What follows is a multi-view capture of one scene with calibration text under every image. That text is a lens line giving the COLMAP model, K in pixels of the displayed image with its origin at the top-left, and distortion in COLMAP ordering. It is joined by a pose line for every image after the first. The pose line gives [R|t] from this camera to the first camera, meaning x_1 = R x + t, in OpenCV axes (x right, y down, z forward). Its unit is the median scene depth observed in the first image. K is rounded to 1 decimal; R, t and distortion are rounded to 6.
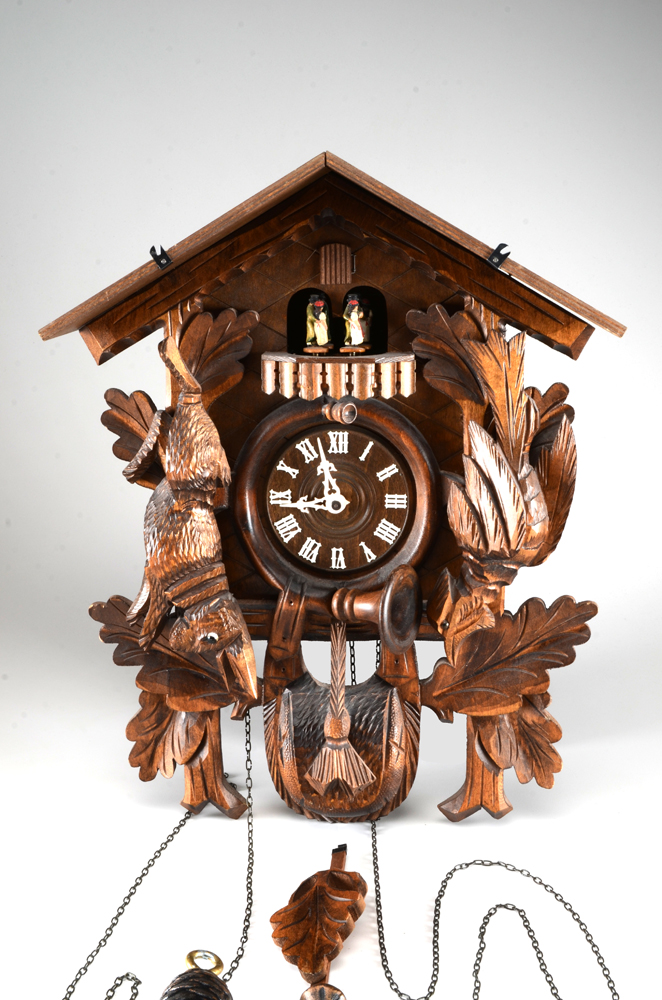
lens RADIAL K [[1301.3, 0, 328.8], [0, 1301.3, 500.7], [0, 0, 1]] dist [-0.040478, 0.000000]
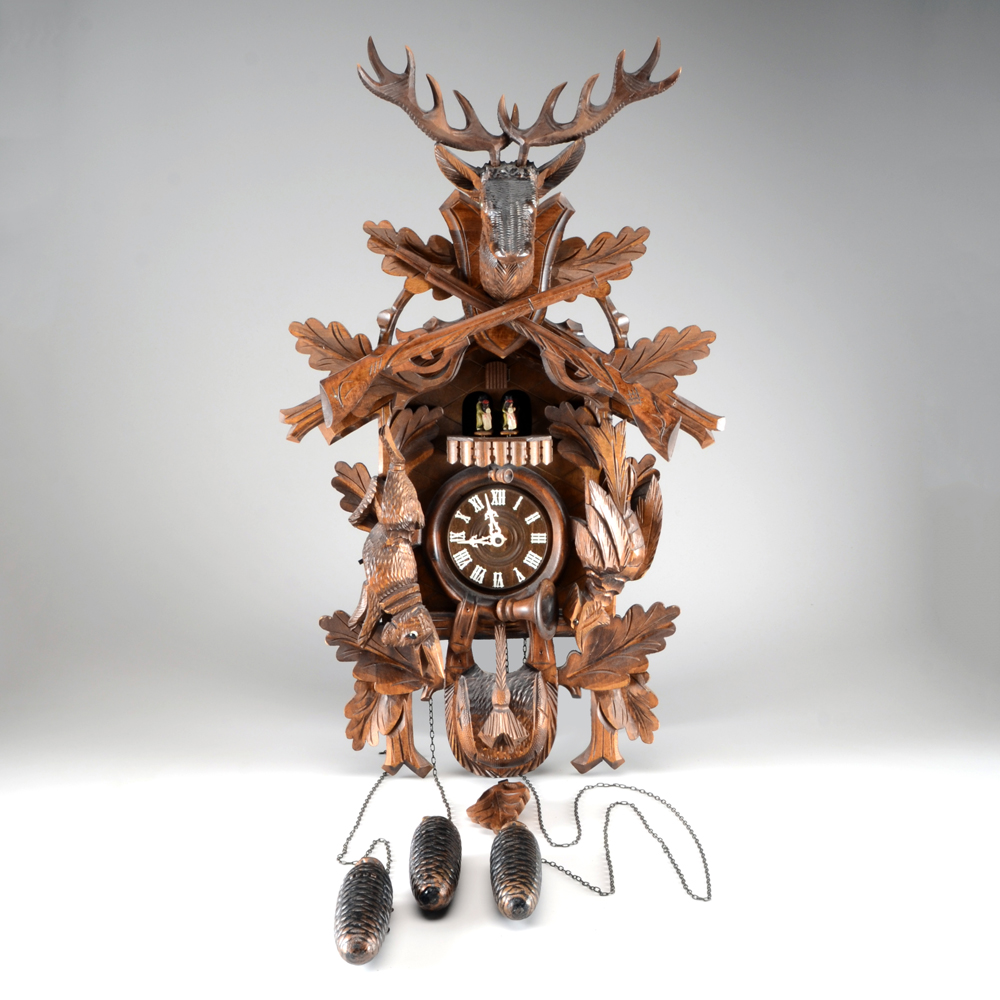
lens RADIAL K [[1890.2, 0, 495.7], [0, 1890.2, 448.2], [0, 0, 1]] dist [-0.053271, 0.000000]
pose [[0.995050, -0.008518, 0.099012, -0.202824], [0.020302, 0.992731, -0.118628, 0.149609], [-0.097282, 0.120051, 0.987990, -1.073529]]
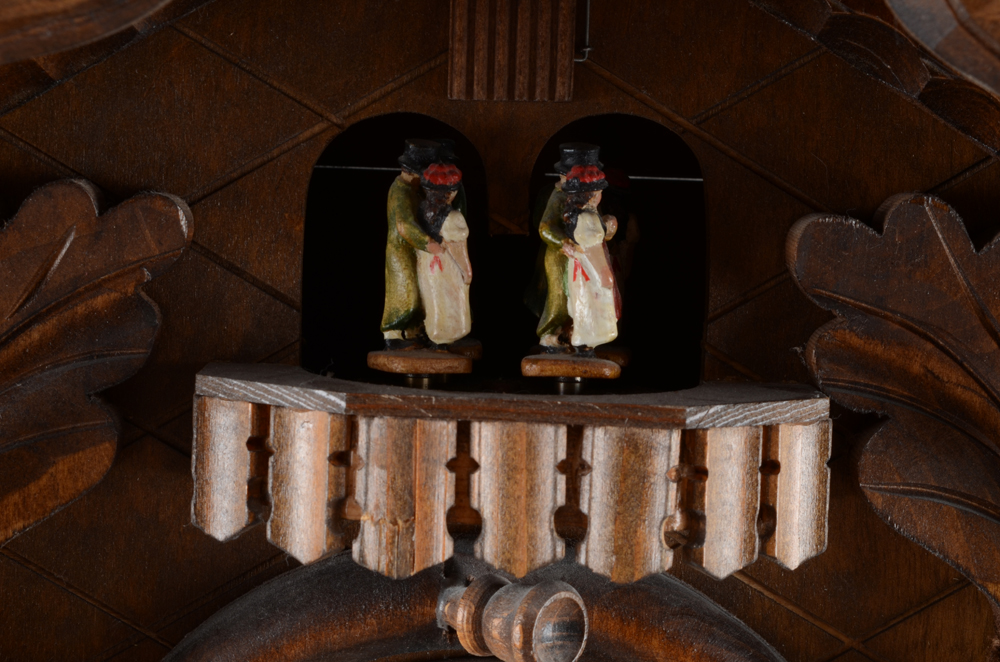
lens RADIAL K [[2231.3, 0, 496.8], [0, 2231.3, 336.1], [0, 0, 1]] dist [0.063226, 0.000000]
pose [[0.995037, 0.036718, 0.092478, -0.034186], [-0.025336, 0.992284, -0.121372, -0.068973], [-0.096221, 0.118426, 0.988290, 0.573609]]
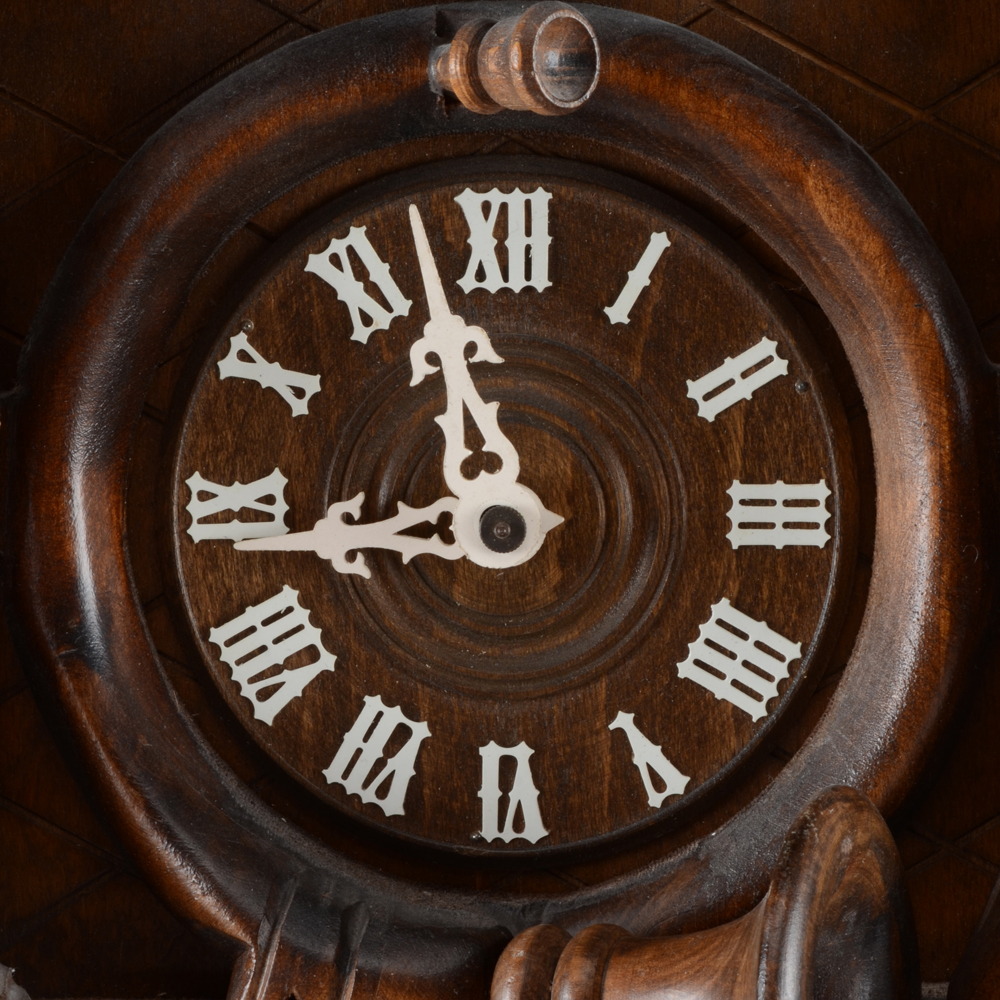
lens RADIAL K [[2790.7, 0, 460.8], [0, 2790.7, 525.7], [0, 0, 1]] dist [-0.002271, 0.000000]
pose [[0.999434, -0.013573, 0.030793, -0.014822], [0.017020, 0.993265, -0.114607, 0.054538], [-0.029030, 0.115066, 0.992934, 0.553622]]
